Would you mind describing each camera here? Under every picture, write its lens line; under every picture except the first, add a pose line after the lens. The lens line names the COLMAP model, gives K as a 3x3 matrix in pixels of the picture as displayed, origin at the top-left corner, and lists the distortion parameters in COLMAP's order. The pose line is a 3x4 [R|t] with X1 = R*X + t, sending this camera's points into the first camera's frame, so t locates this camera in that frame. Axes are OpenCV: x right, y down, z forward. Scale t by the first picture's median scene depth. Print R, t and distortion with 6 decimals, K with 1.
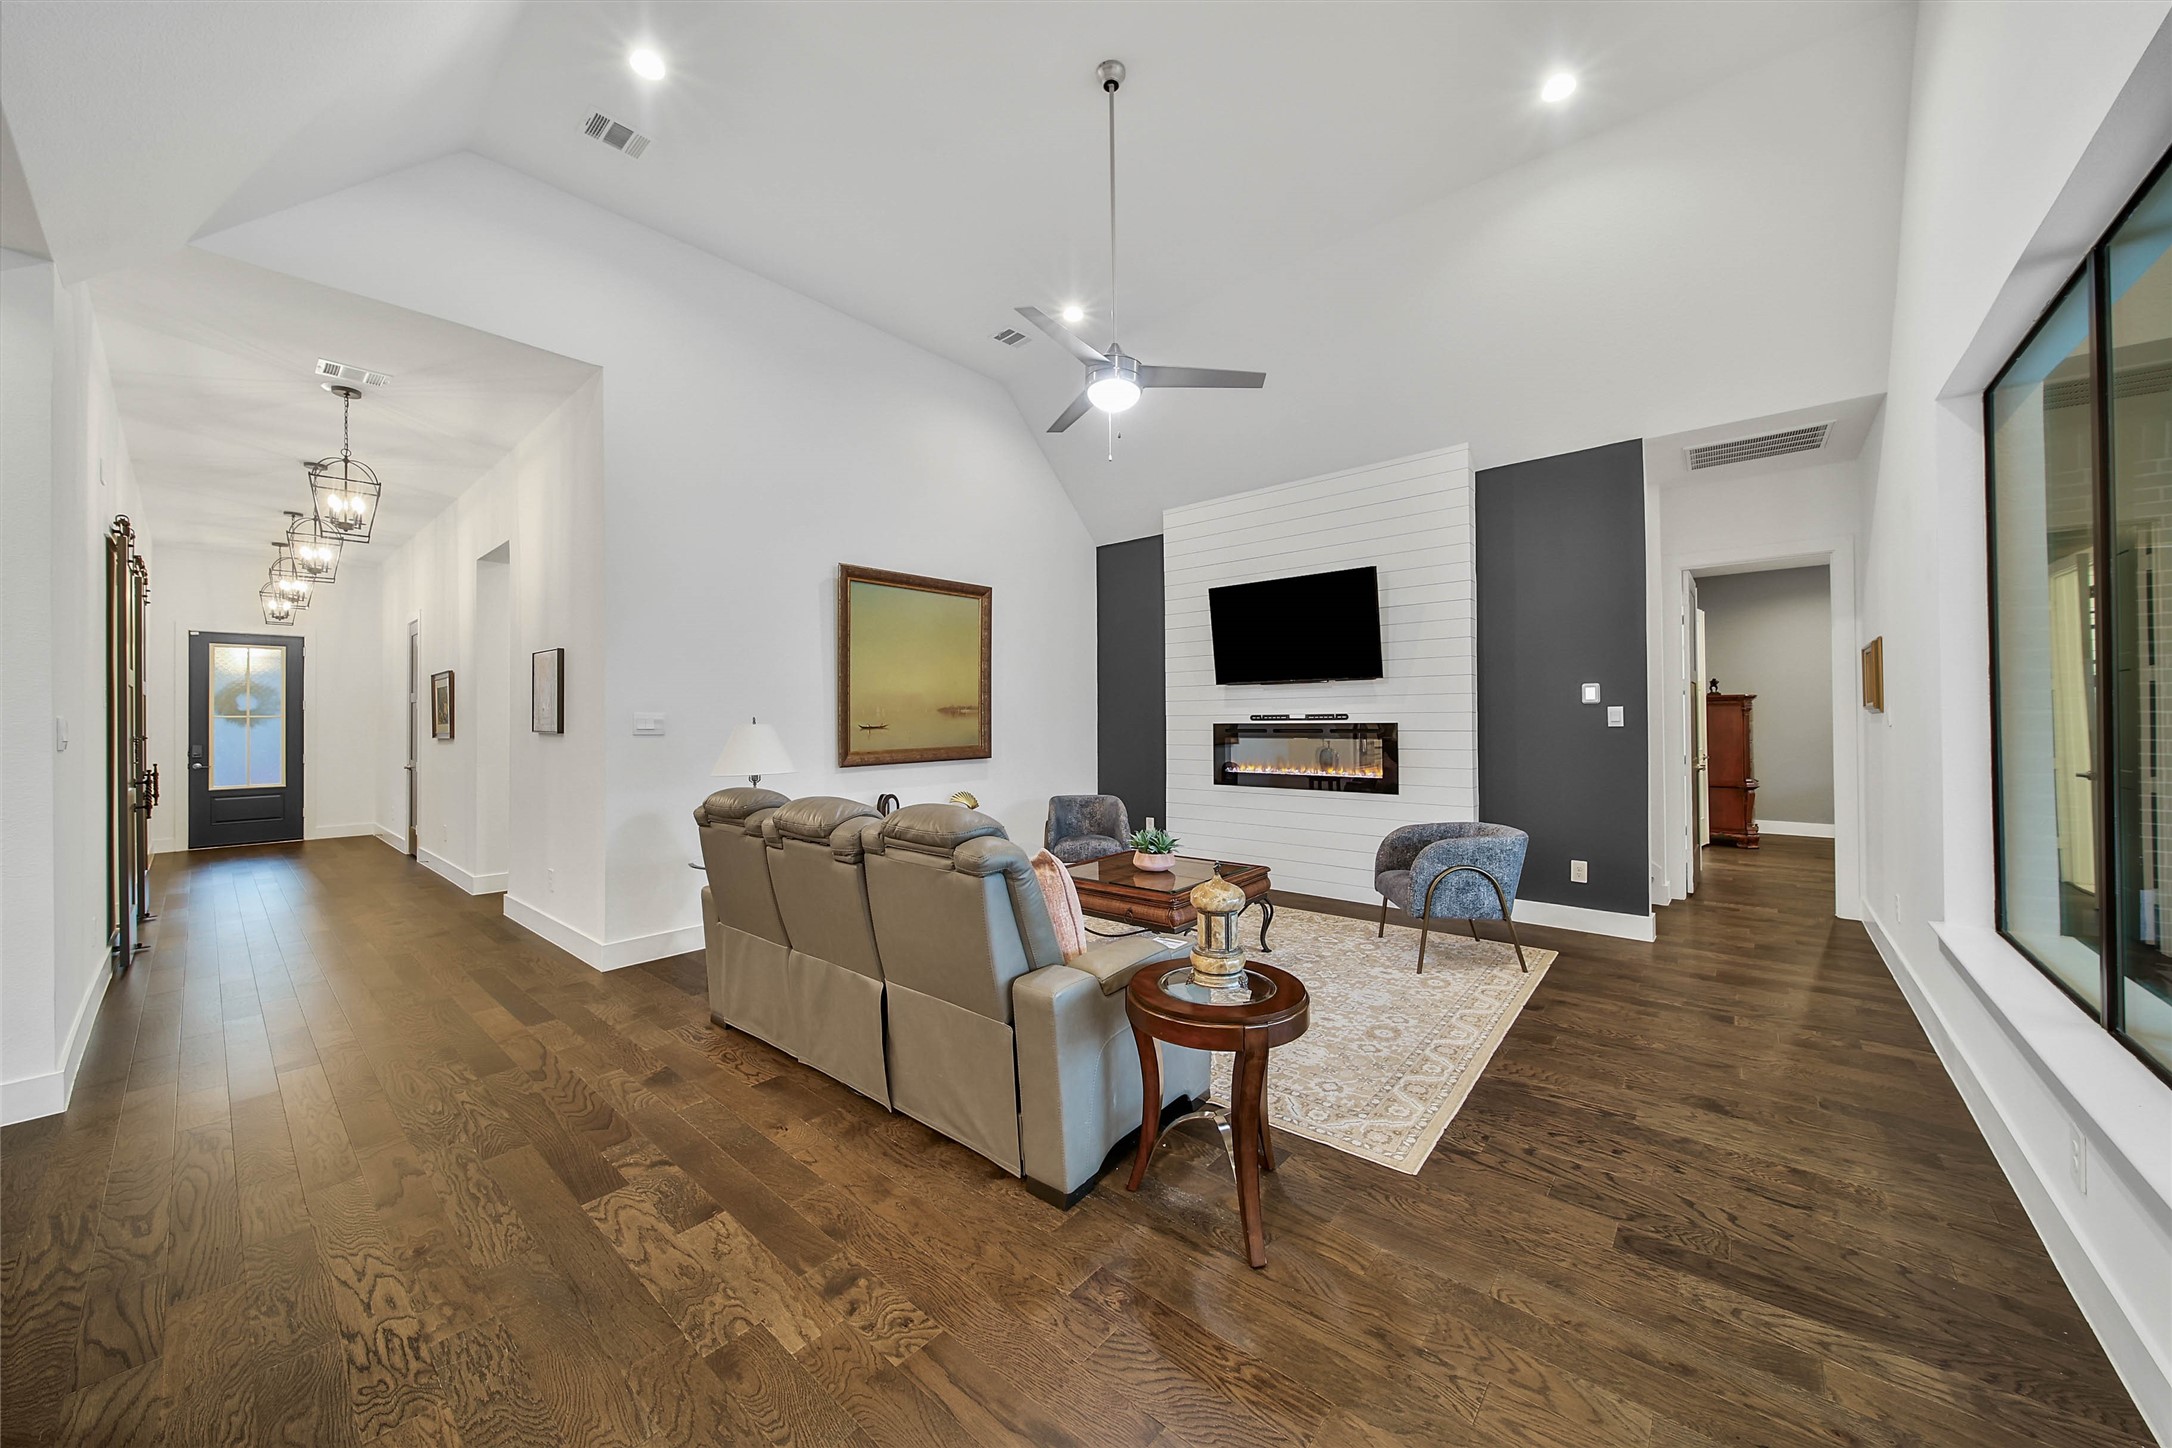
lens RADIAL K [[766.0, 0, 1087.0], [0, 766.0, 711.8], [0, 0, 1]] dist [-0.006138, -0.000059]
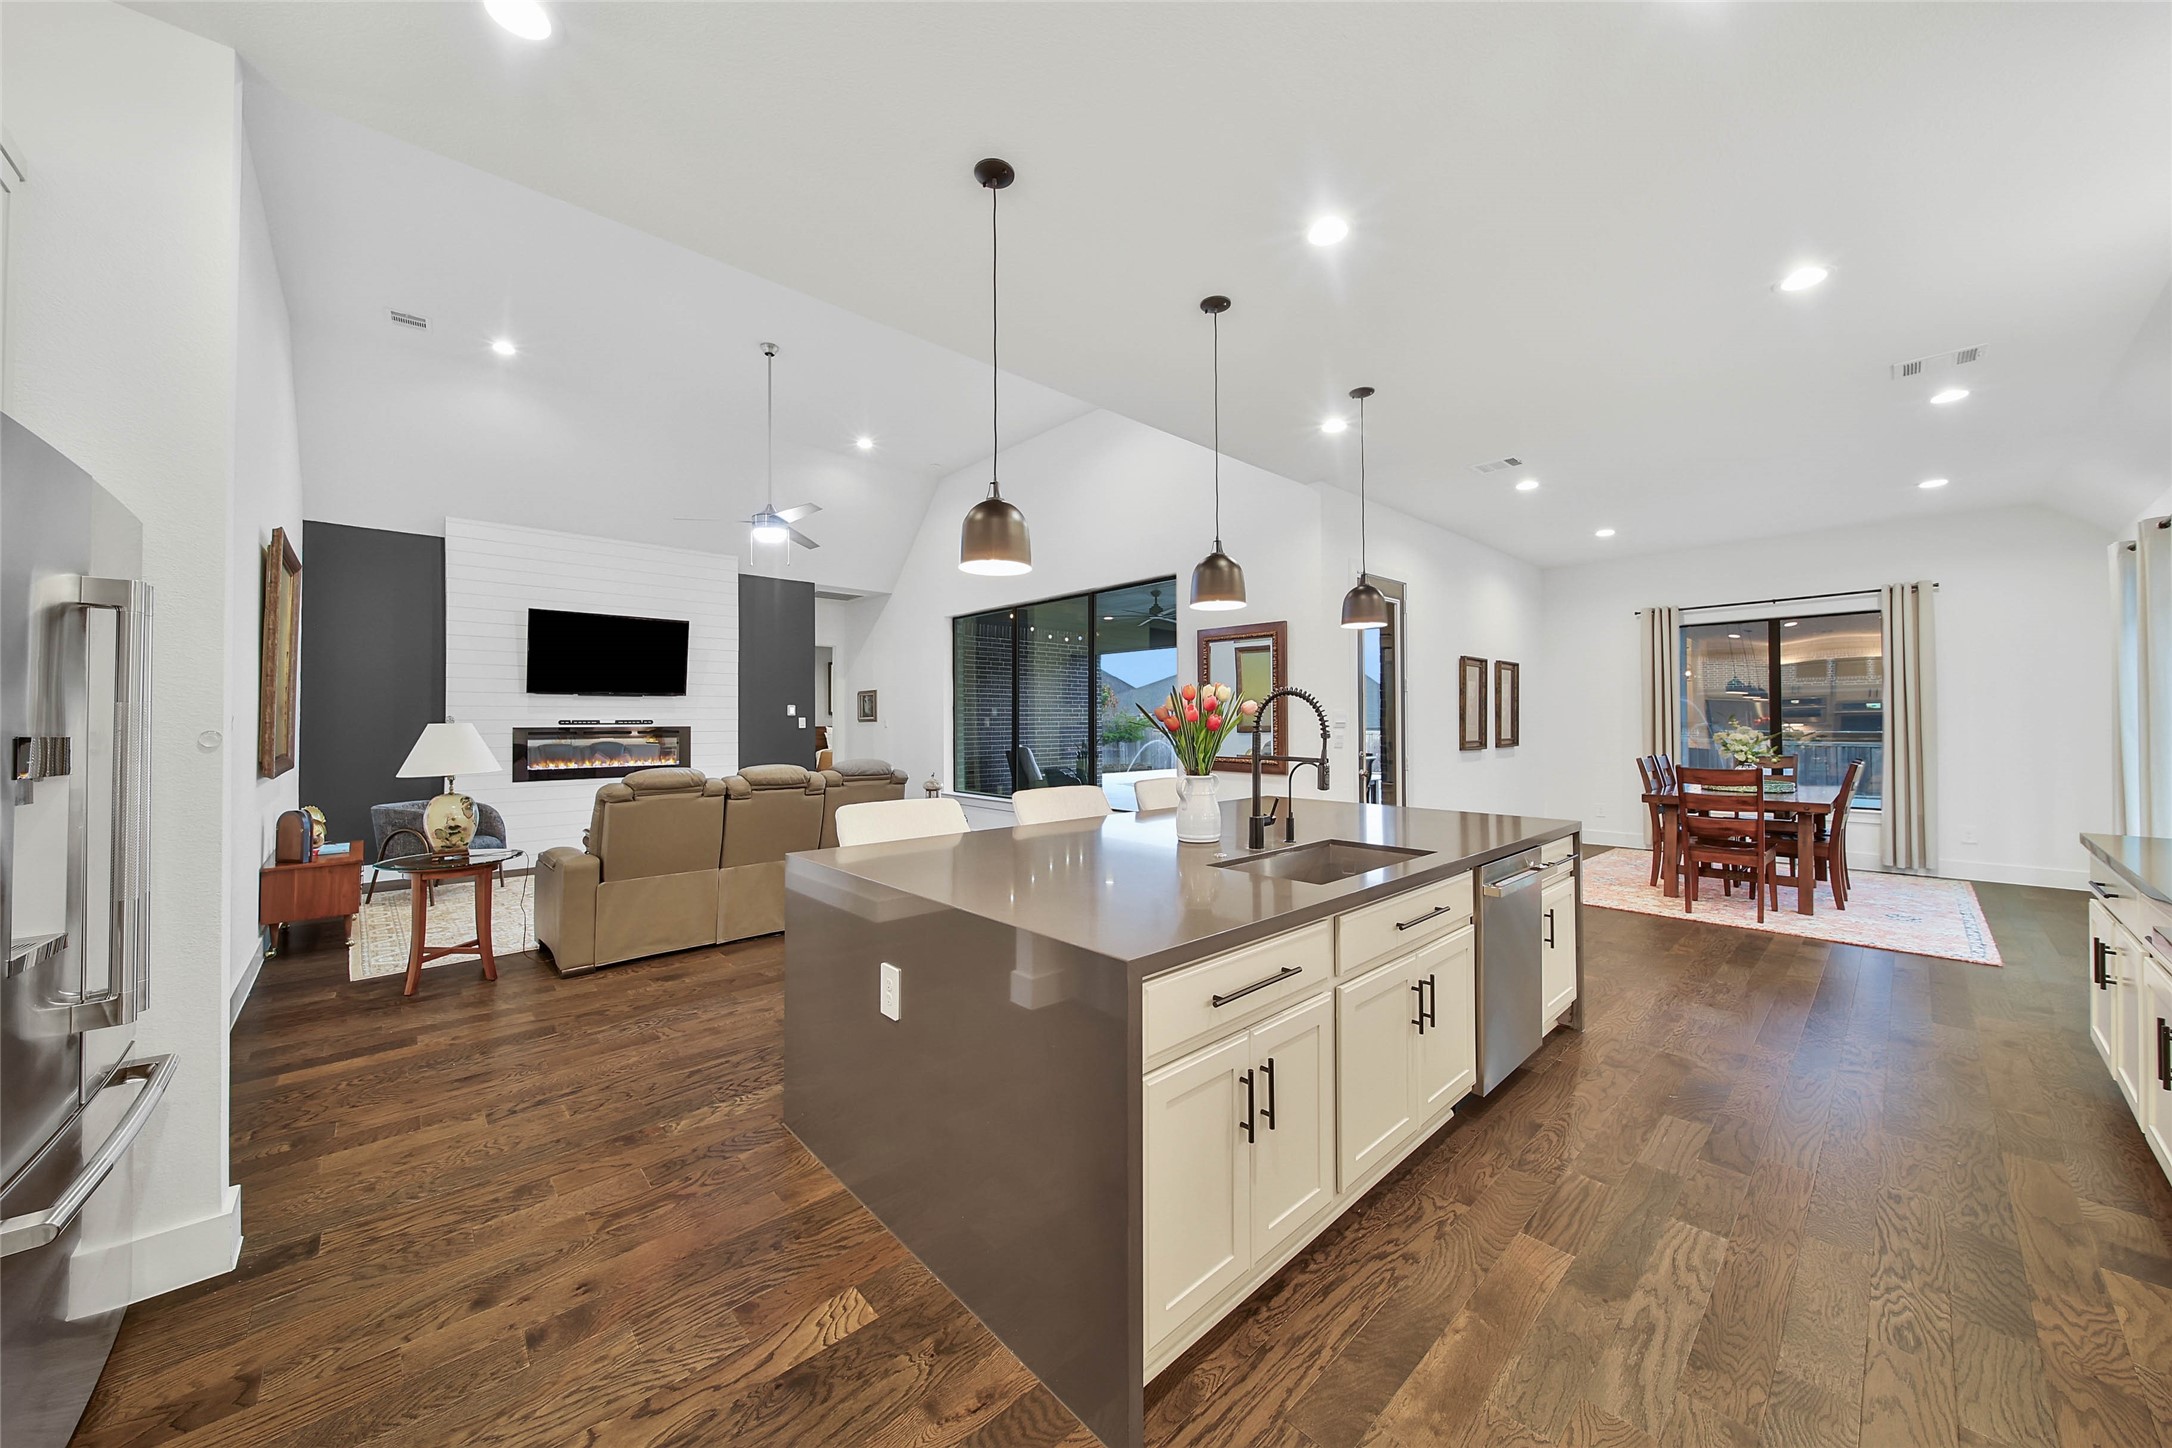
lens RADIAL K [[766.0, 0, 1087.0], [0, 766.0, 711.8], [0, 0, 1]] dist [-0.006138, -0.000059]
pose [[0.117077, 0.020647, 0.992908, -1.601487], [-0.003600, 0.999786, -0.020366, 0.021665], [-0.993116, -0.001191, 0.117126, 0.077363]]
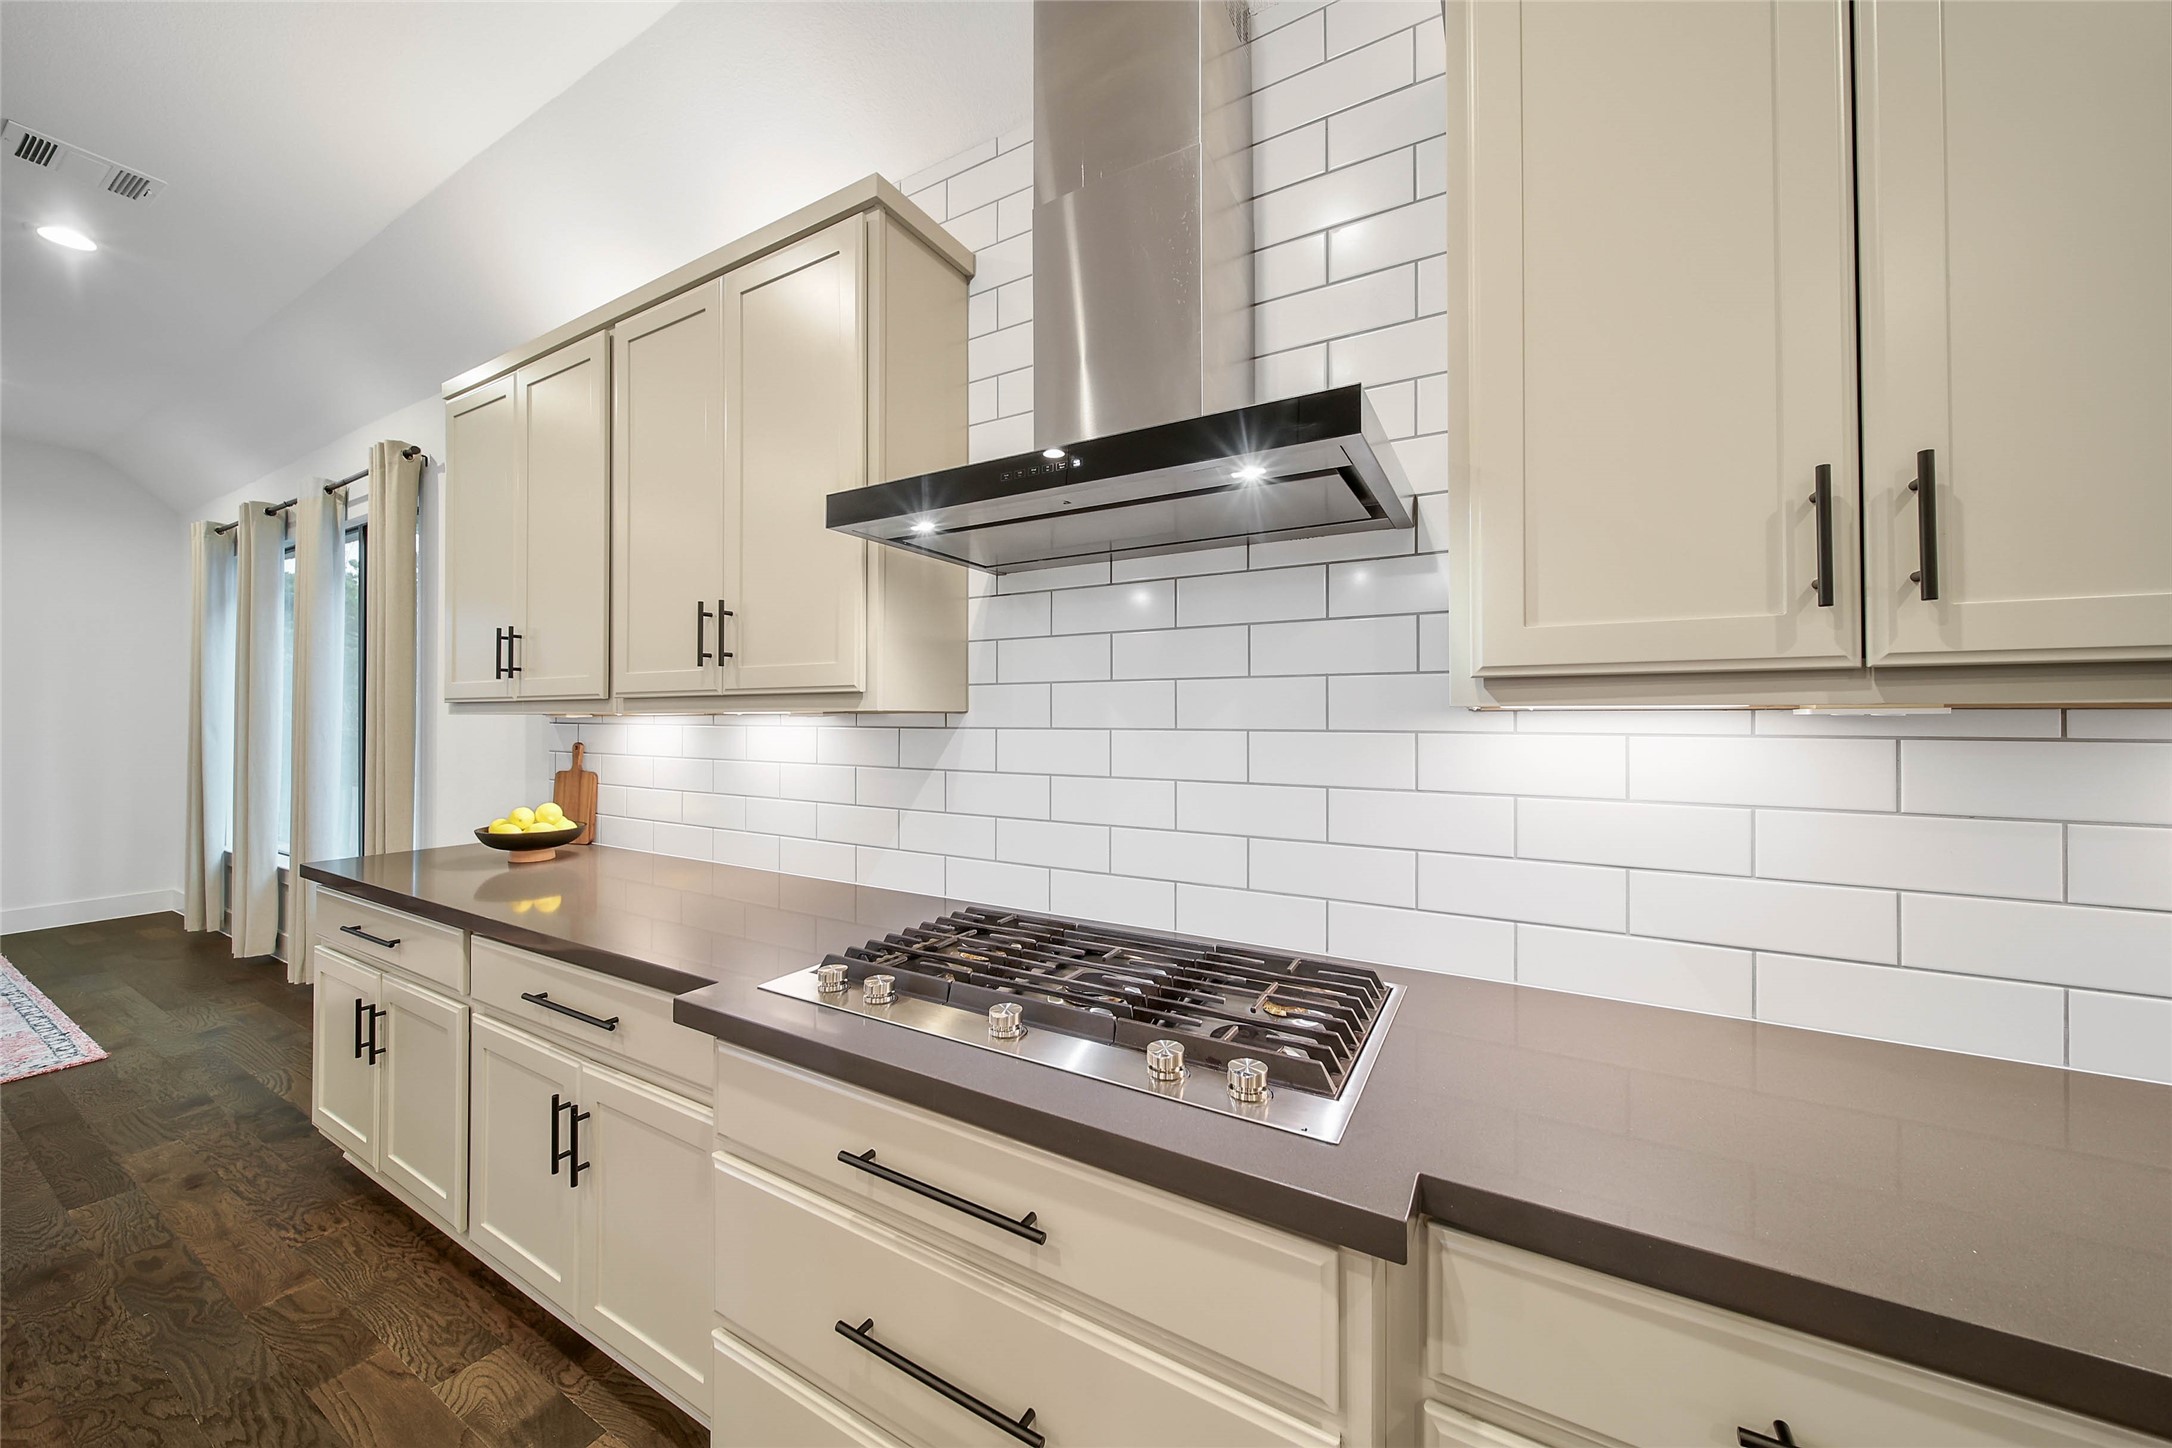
lens RADIAL K [[766.0, 0, 1087.0], [0, 766.0, 711.8], [0, 0, 1]] dist [-0.006138, -0.000059]
pose [[-0.980961, 0.002746, -0.194185, -1.172568], [0.005922, 0.999858, -0.015777, 0.018672], [0.194114, -0.016626, -0.980838, -0.141787]]
